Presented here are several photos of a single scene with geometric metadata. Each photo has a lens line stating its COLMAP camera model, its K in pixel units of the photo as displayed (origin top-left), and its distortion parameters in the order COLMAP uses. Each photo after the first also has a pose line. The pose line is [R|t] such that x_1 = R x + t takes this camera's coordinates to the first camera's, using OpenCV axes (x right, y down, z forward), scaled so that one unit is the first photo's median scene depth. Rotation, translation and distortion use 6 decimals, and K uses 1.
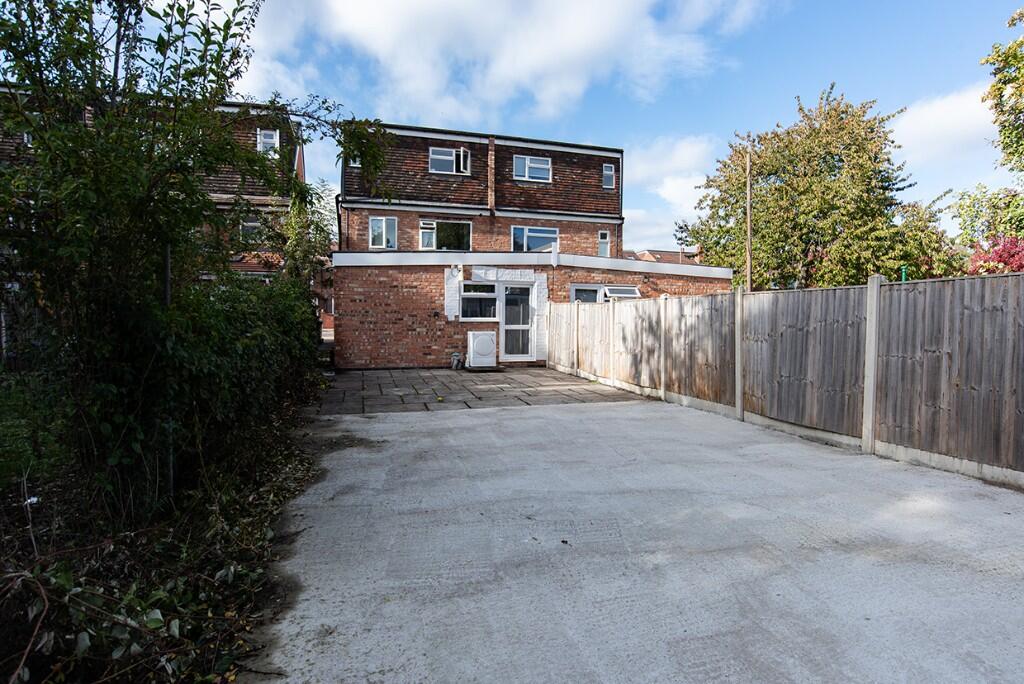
lens RADIAL K [[532.0, 0, 512.0], [0, 532.0, 342.0], [0, 0, 1]] dist [-0.054810, 0.025001]
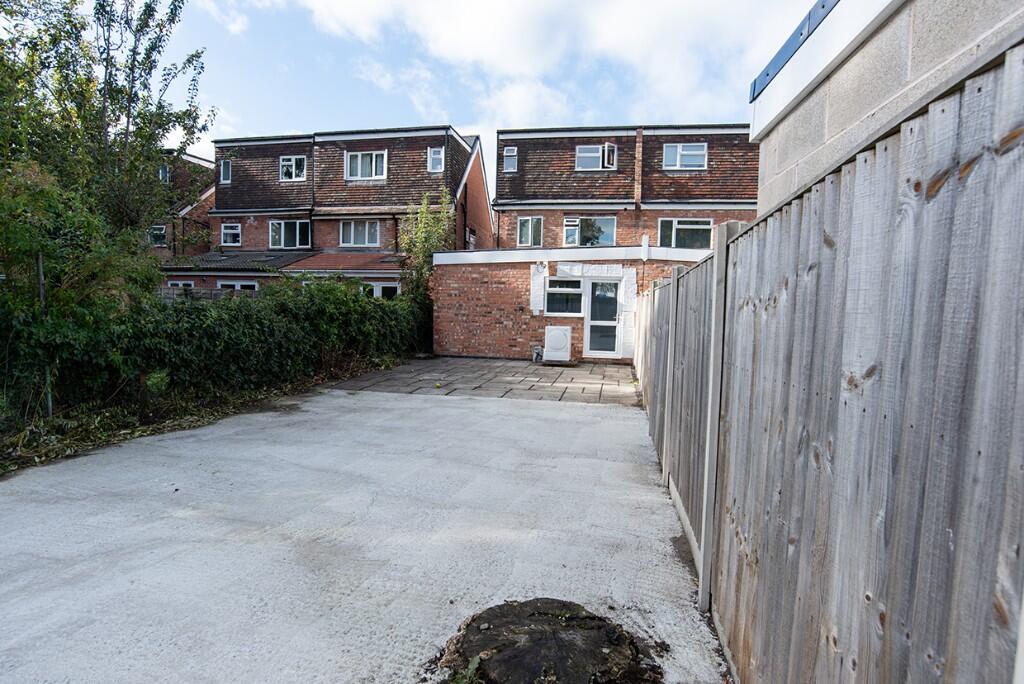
lens RADIAL K [[523.5, 0, 512.0], [0, 523.5, 342.0], [0, 0, 1]] dist [-0.052475, 0.021384]
pose [[0.894712, 0.045341, -0.444337, 0.292162], [-0.040503, 0.998972, 0.020380, -0.006110], [0.444804, -0.000237, 0.895628, 0.058512]]
